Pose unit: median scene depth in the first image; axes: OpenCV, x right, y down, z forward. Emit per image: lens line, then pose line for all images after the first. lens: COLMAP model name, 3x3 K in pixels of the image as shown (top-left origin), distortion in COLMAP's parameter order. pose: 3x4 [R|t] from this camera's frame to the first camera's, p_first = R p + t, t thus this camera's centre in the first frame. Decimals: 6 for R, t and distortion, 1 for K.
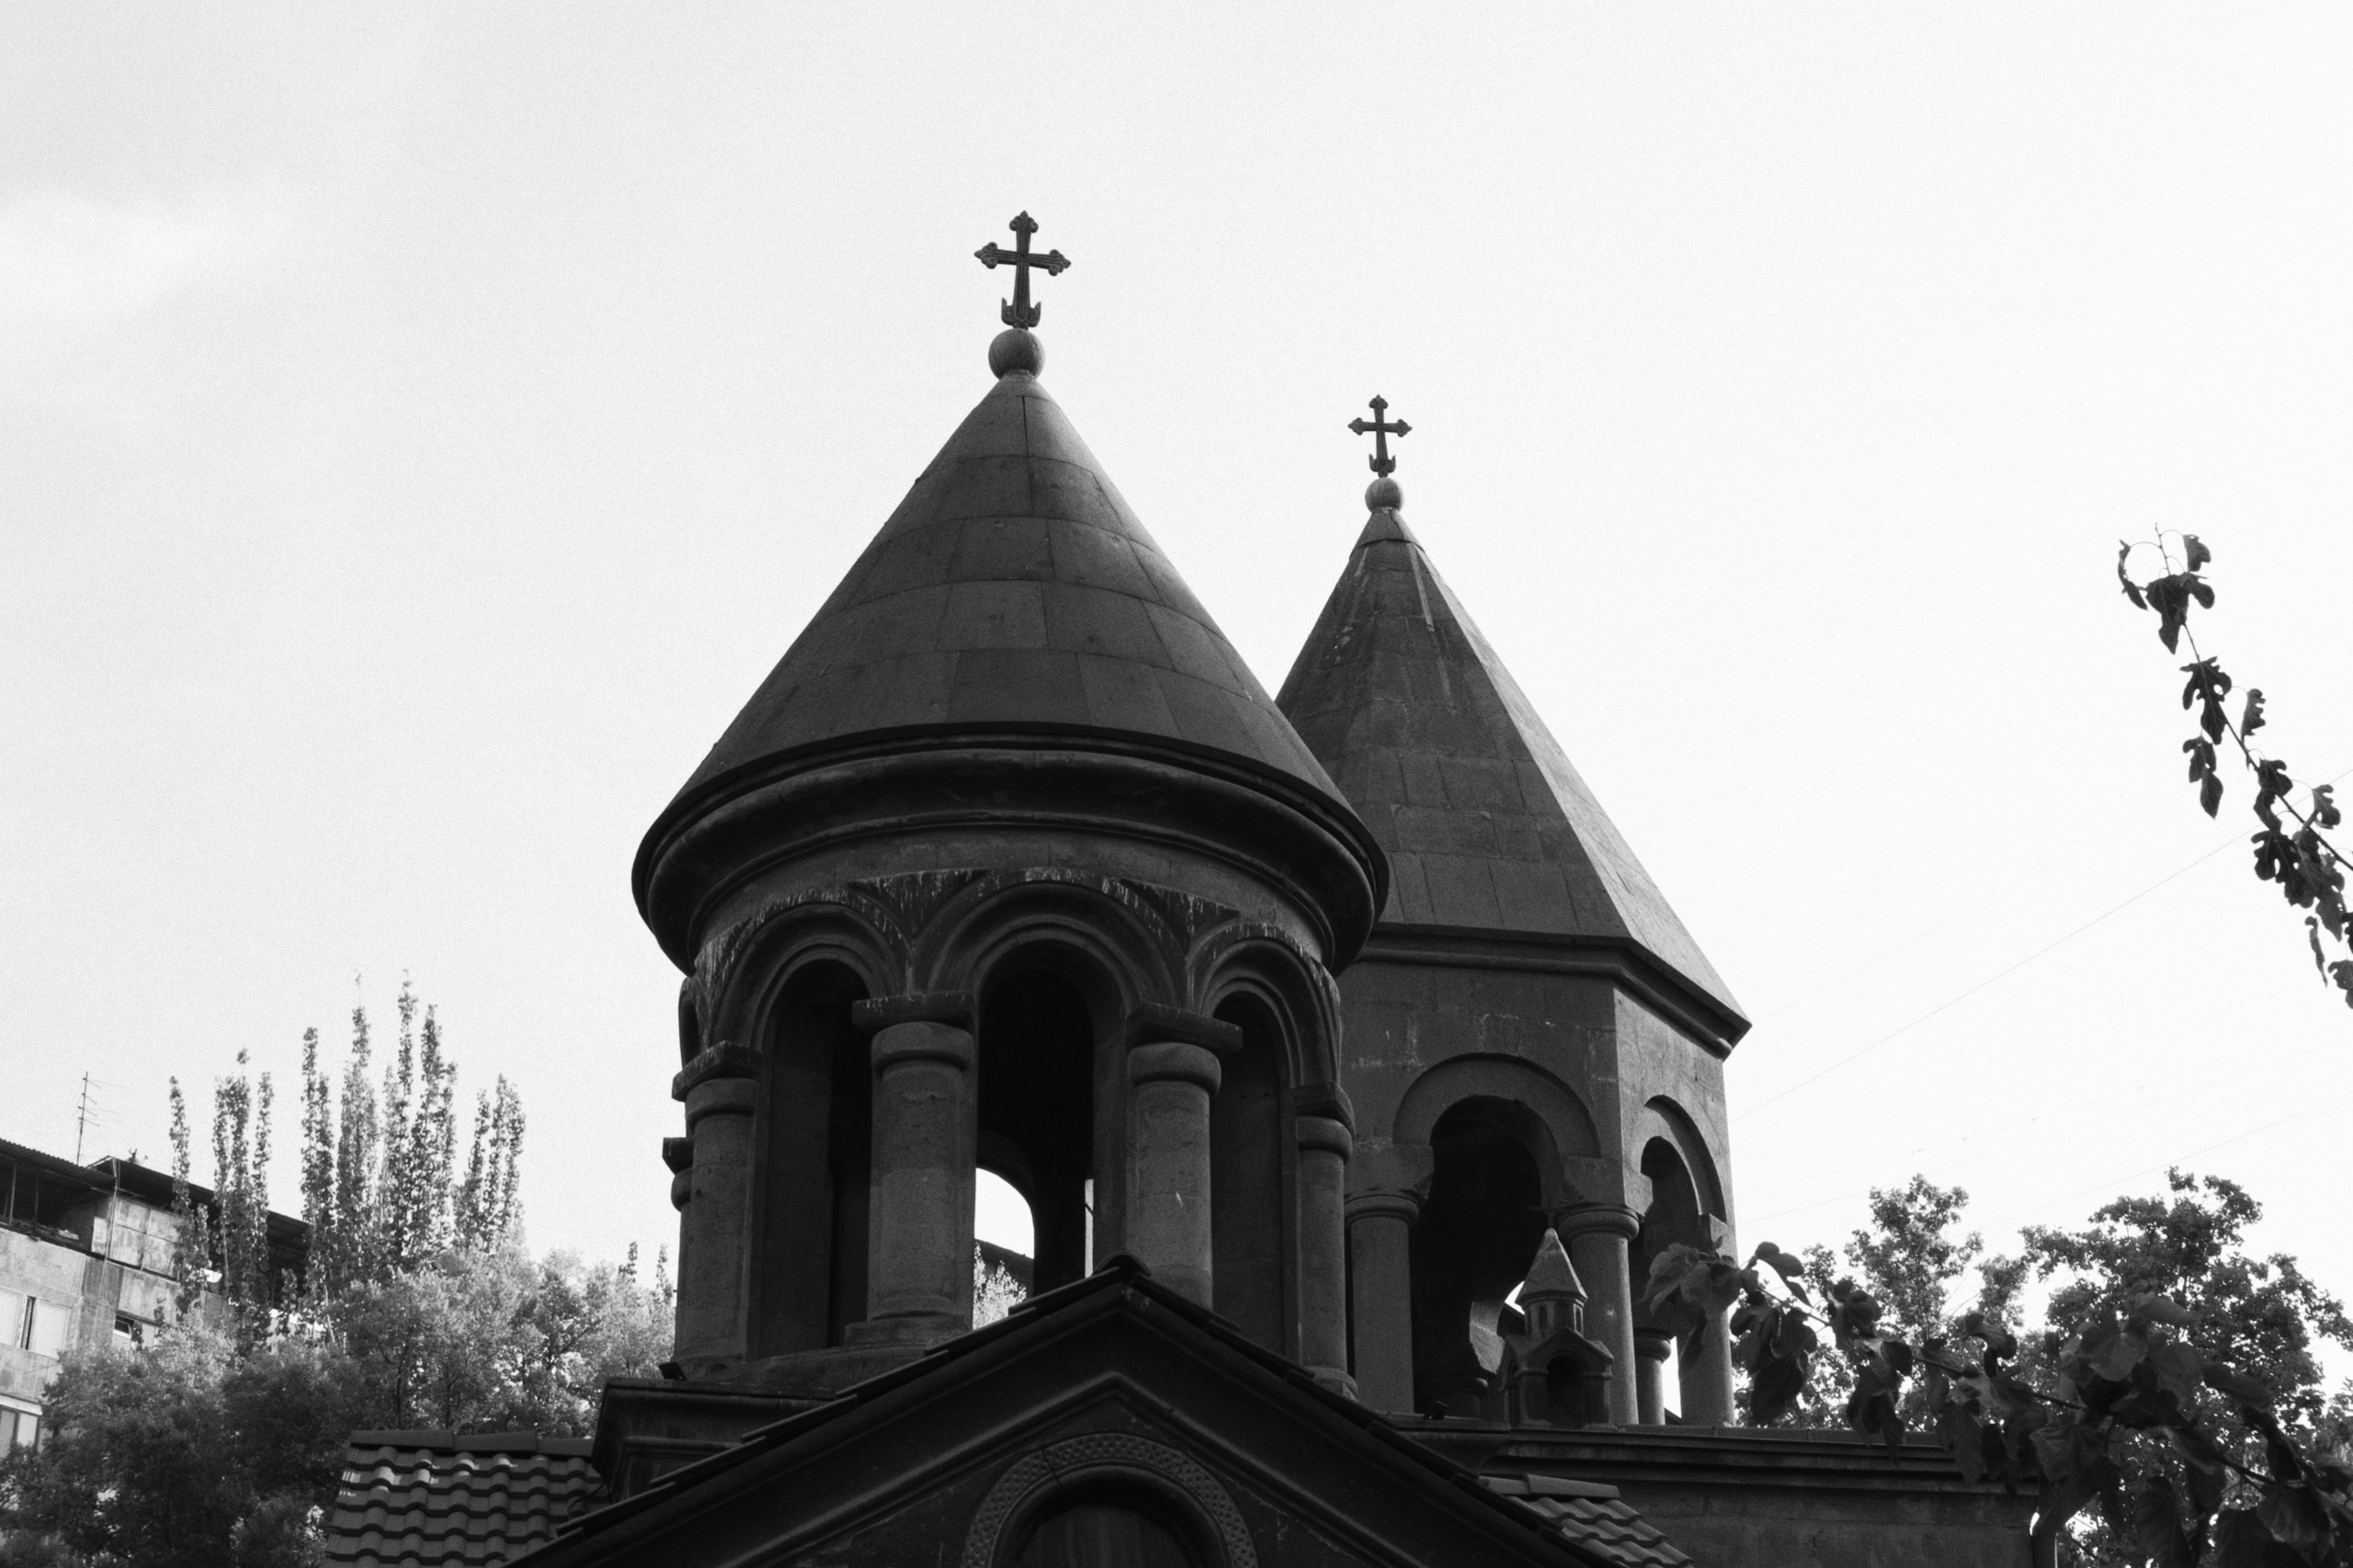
lens RADIAL K [[3591.5, 0, 1176.5], [0, 3591.5, 784.0], [0, 0, 1]] dist [-0.065122, 0.096675]
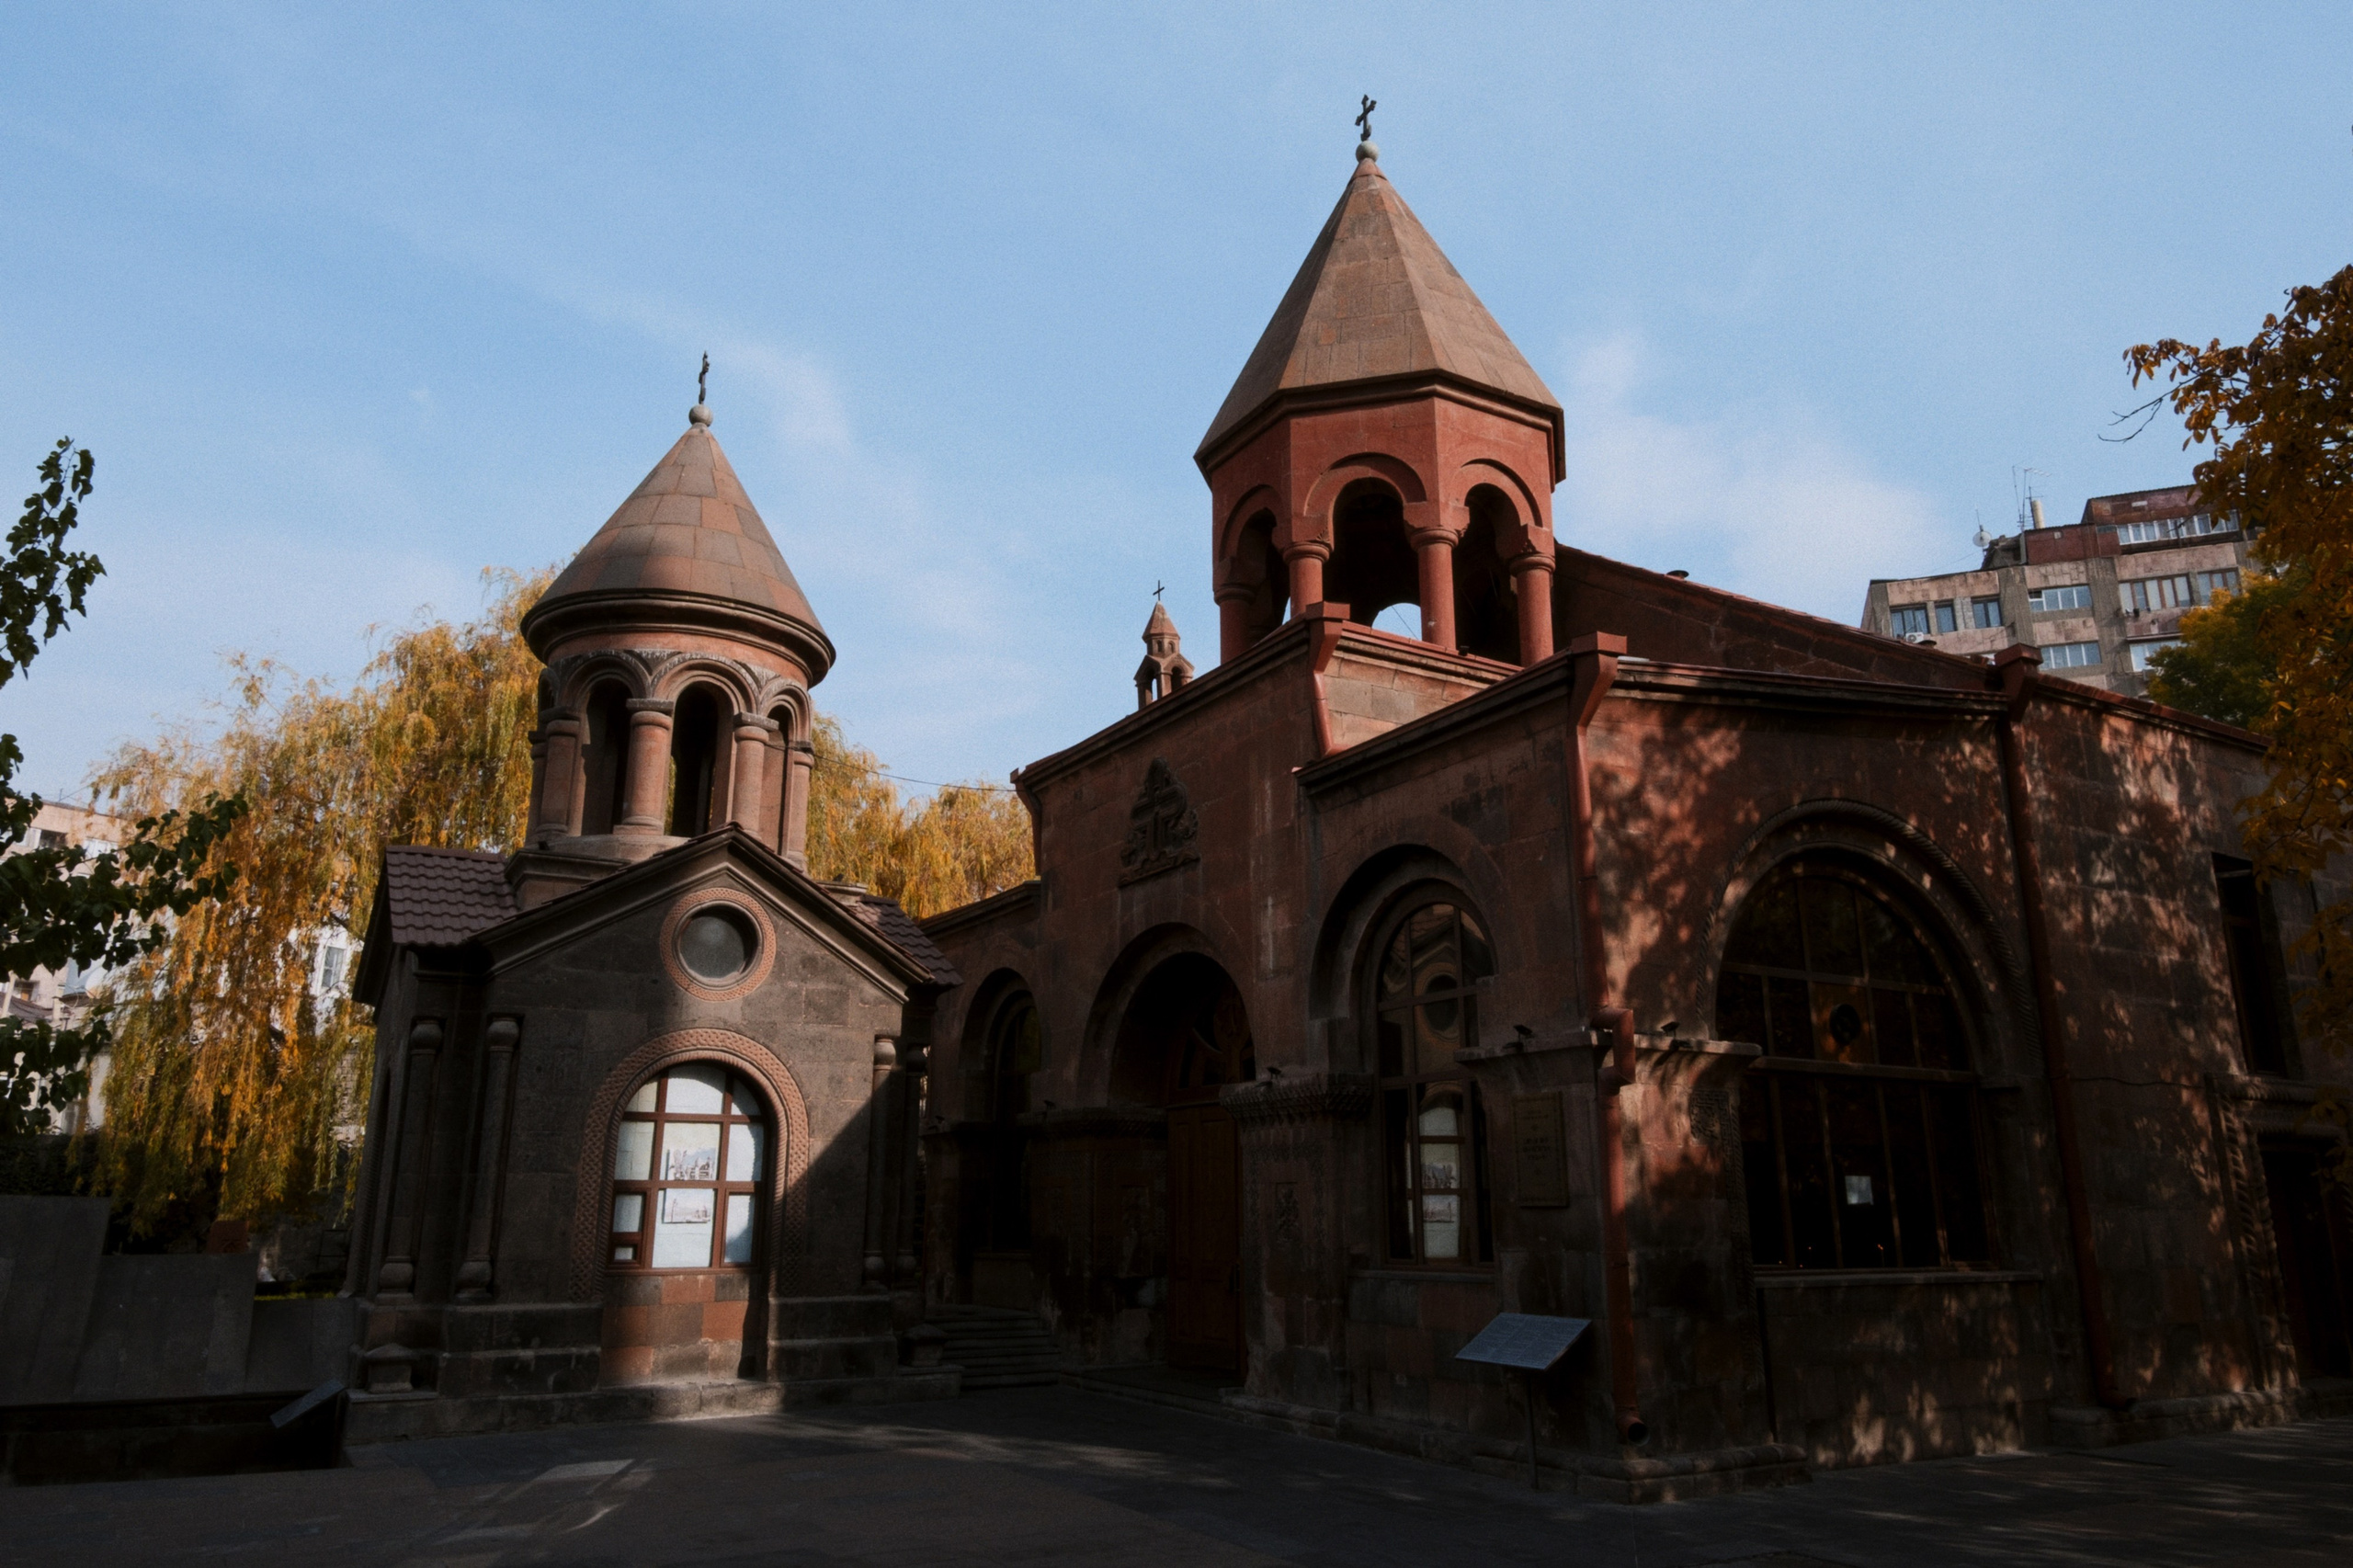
lens RADIAL K [[1581.7, 0, 1176.5], [0, 1581.7, 784.0], [0, 0, 1]] dist [0.040577, -0.047208]
pose [[0.335817, -0.243982, -0.909780, 1.072348], [0.426492, 0.900574, -0.084087, 0.363798], [0.839840, -0.359776, 0.406484, 0.821744]]
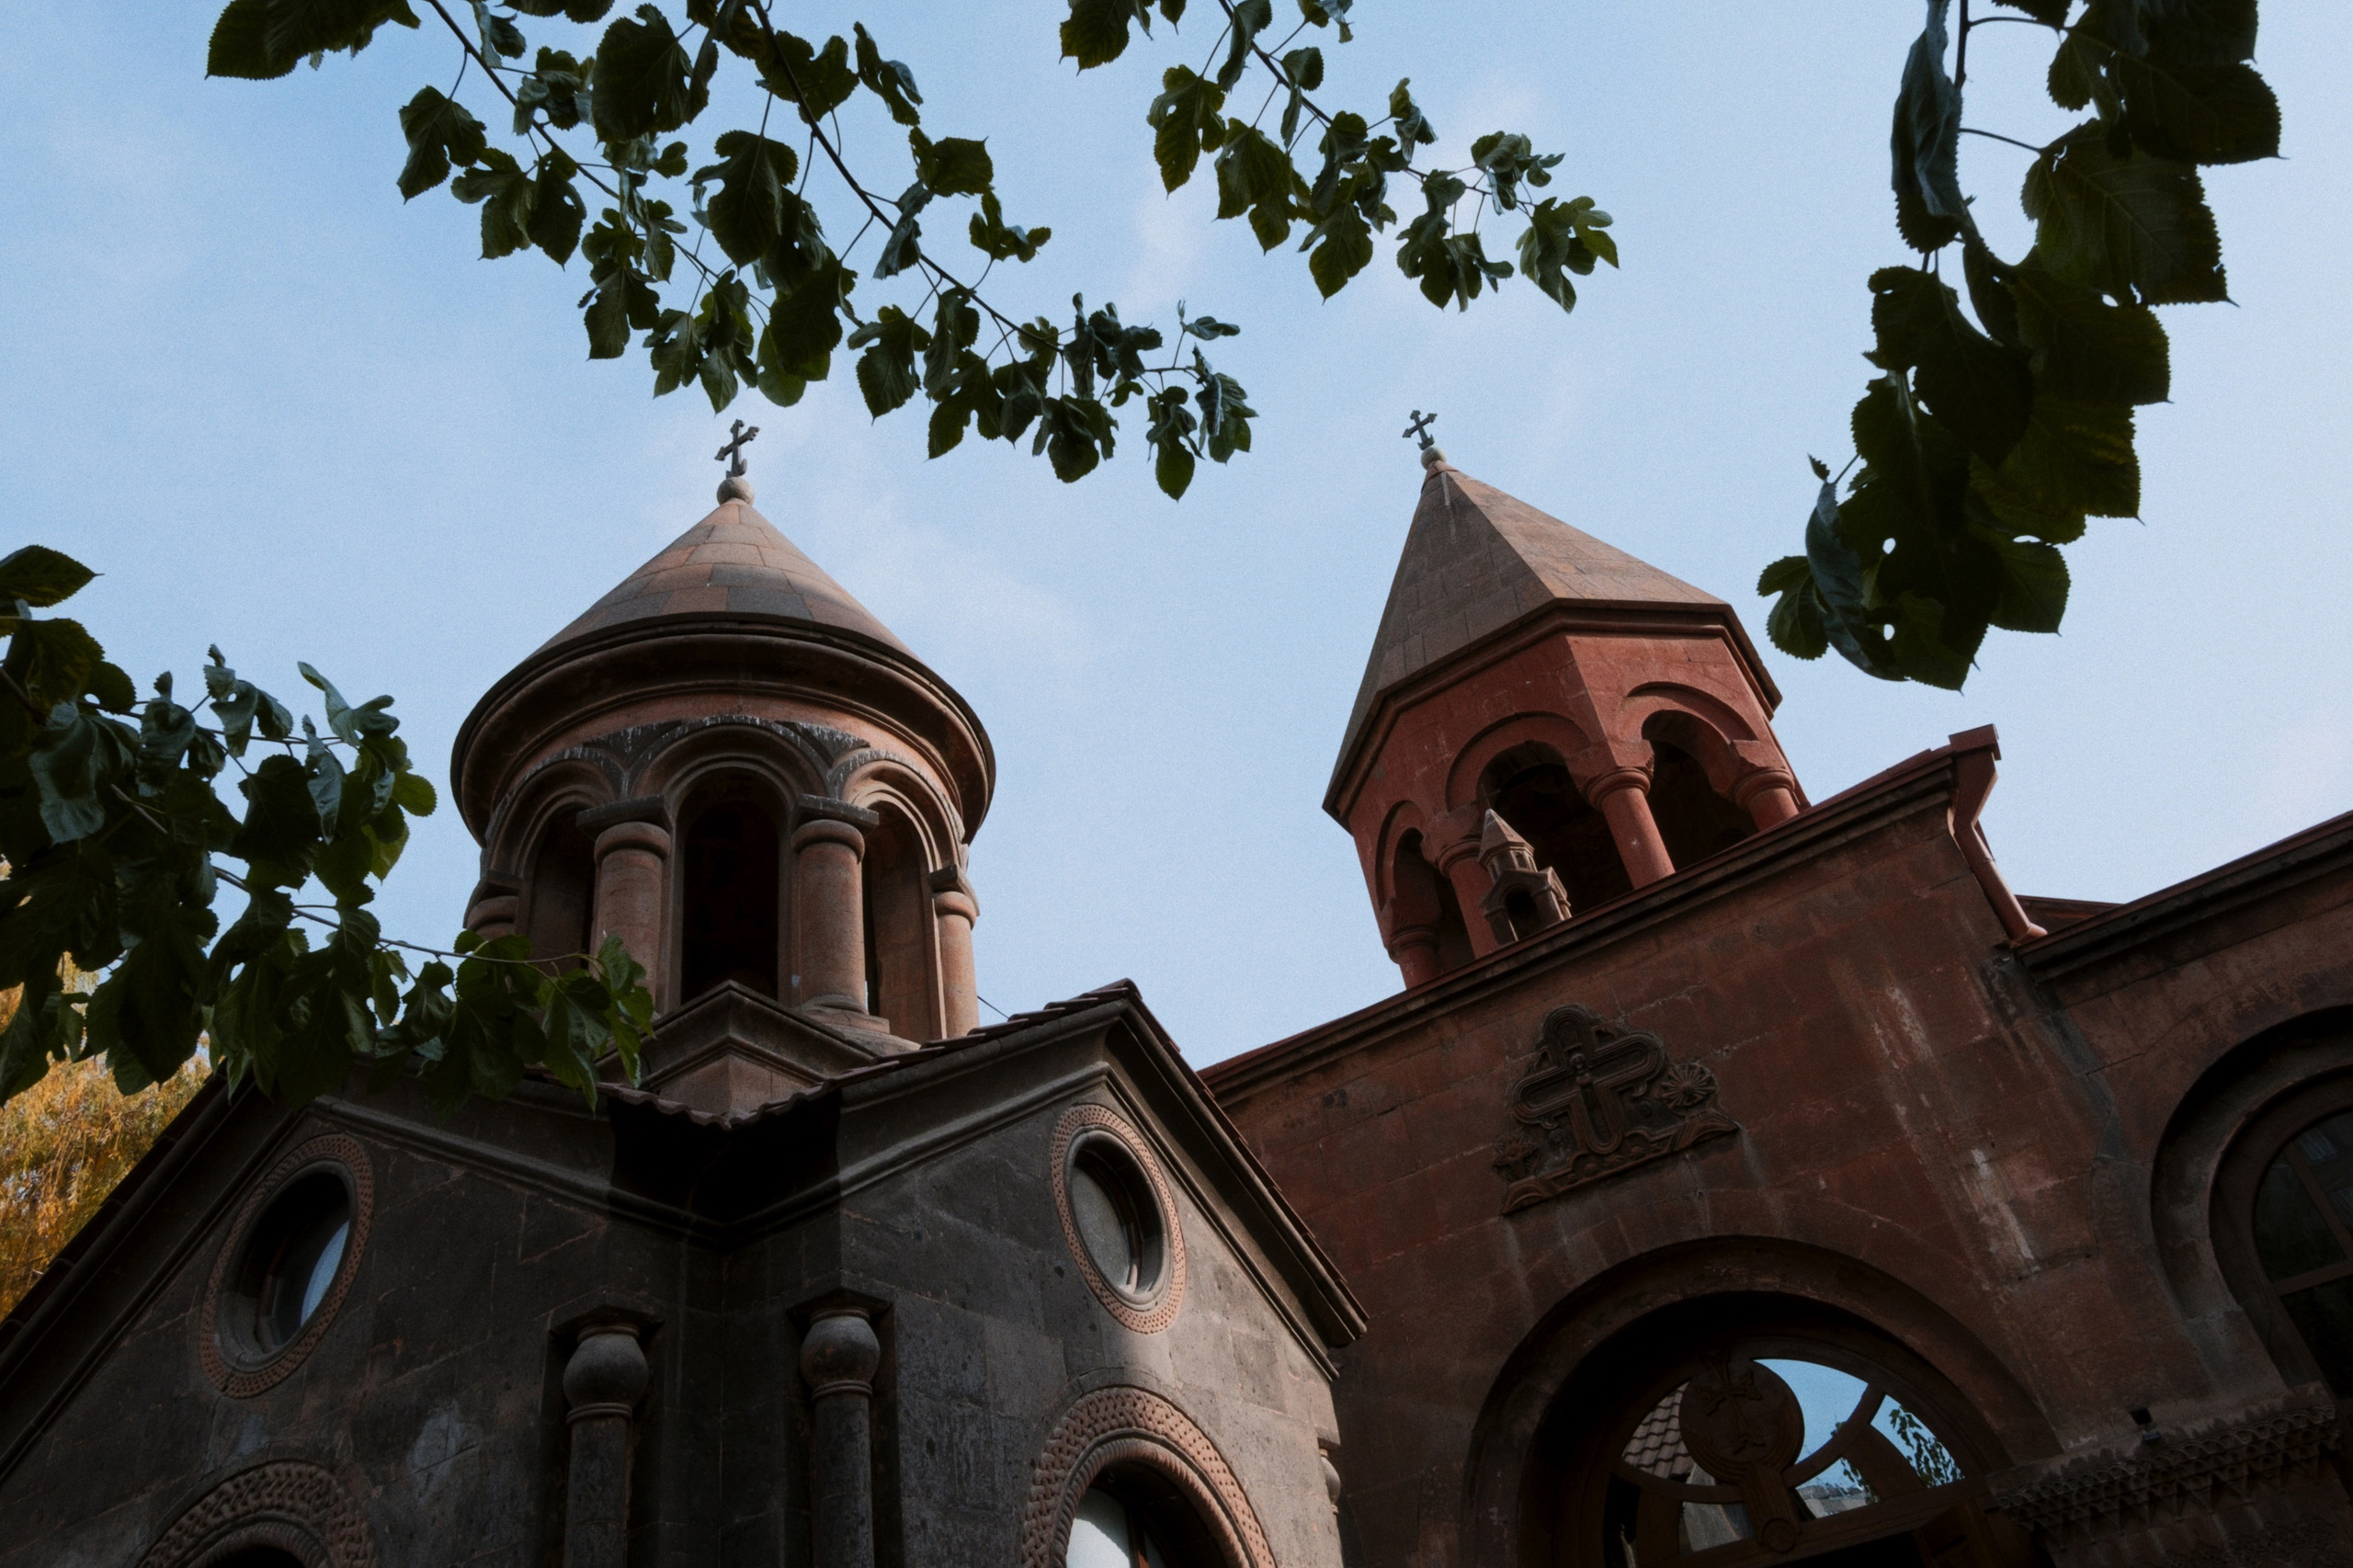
lens RADIAL K [[1581.7, 0, 1176.5], [0, 1581.7, 784.0], [0, 0, 1]] dist [0.040577, -0.047208]
pose [[0.715989, -0.502500, -0.484617, 0.399910], [0.443653, 0.863495, -0.239891, 0.264134], [0.539010, -0.043243, 0.841189, 0.570672]]
